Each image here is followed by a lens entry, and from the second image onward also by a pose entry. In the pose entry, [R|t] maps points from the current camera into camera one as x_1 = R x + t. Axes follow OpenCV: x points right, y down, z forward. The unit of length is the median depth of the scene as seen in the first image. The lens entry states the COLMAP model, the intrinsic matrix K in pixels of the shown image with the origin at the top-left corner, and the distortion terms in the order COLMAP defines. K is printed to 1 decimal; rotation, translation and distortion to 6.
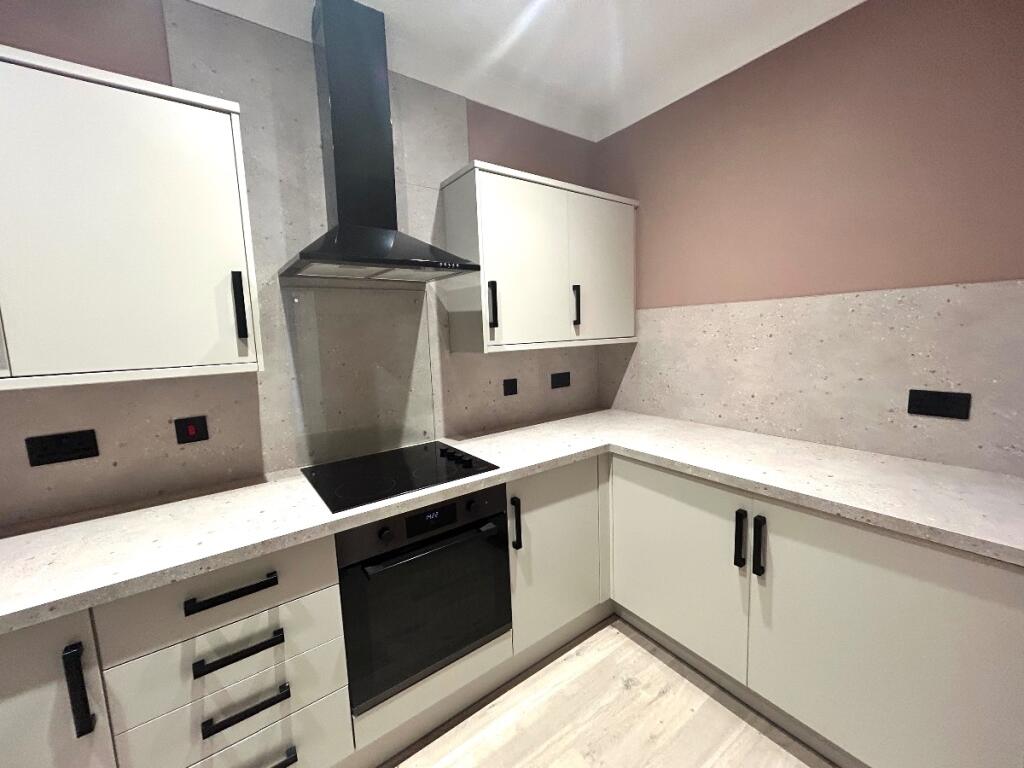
lens RADIAL K [[411.1, 0, 508.4], [0, 411.1, 380.7], [0, 0, 1]] dist [0.001060, 0.000022]
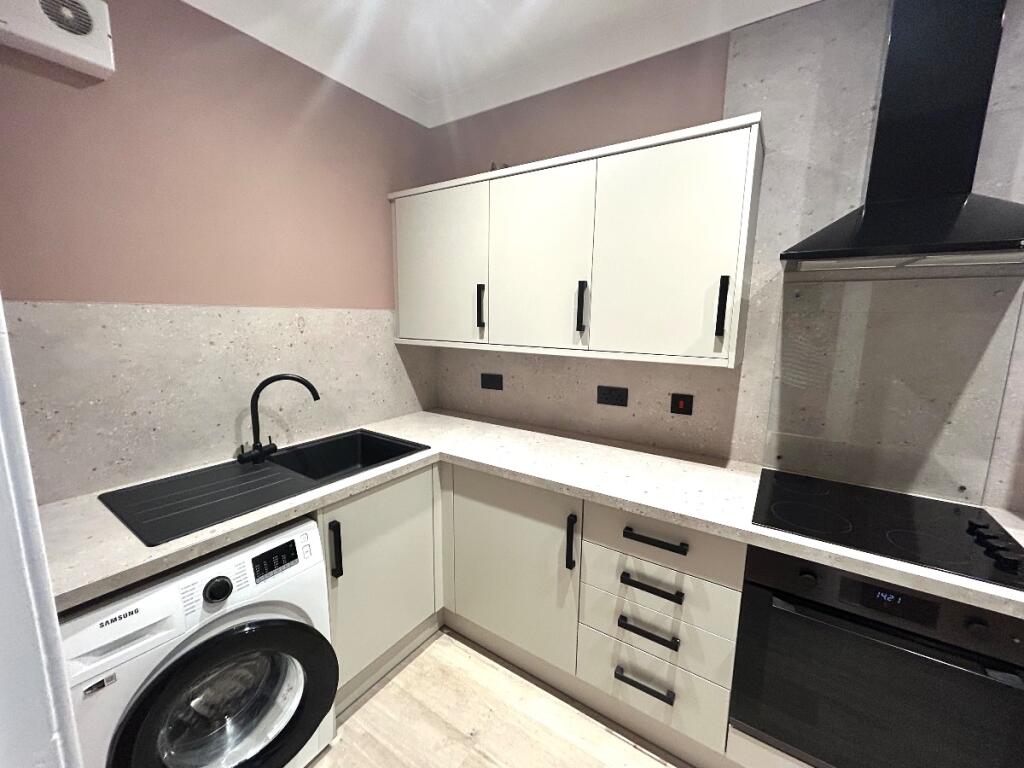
lens RADIAL K [[411.1, 0, 508.4], [0, 411.1, 380.7], [0, 0, 1]] dist [0.001060, 0.000022]
pose [[0.345458, 0.189364, -0.919130, 0.207258], [-0.134724, 0.979291, 0.151122, -0.080225], [0.928713, 0.071622, 0.363815, 0.078992]]
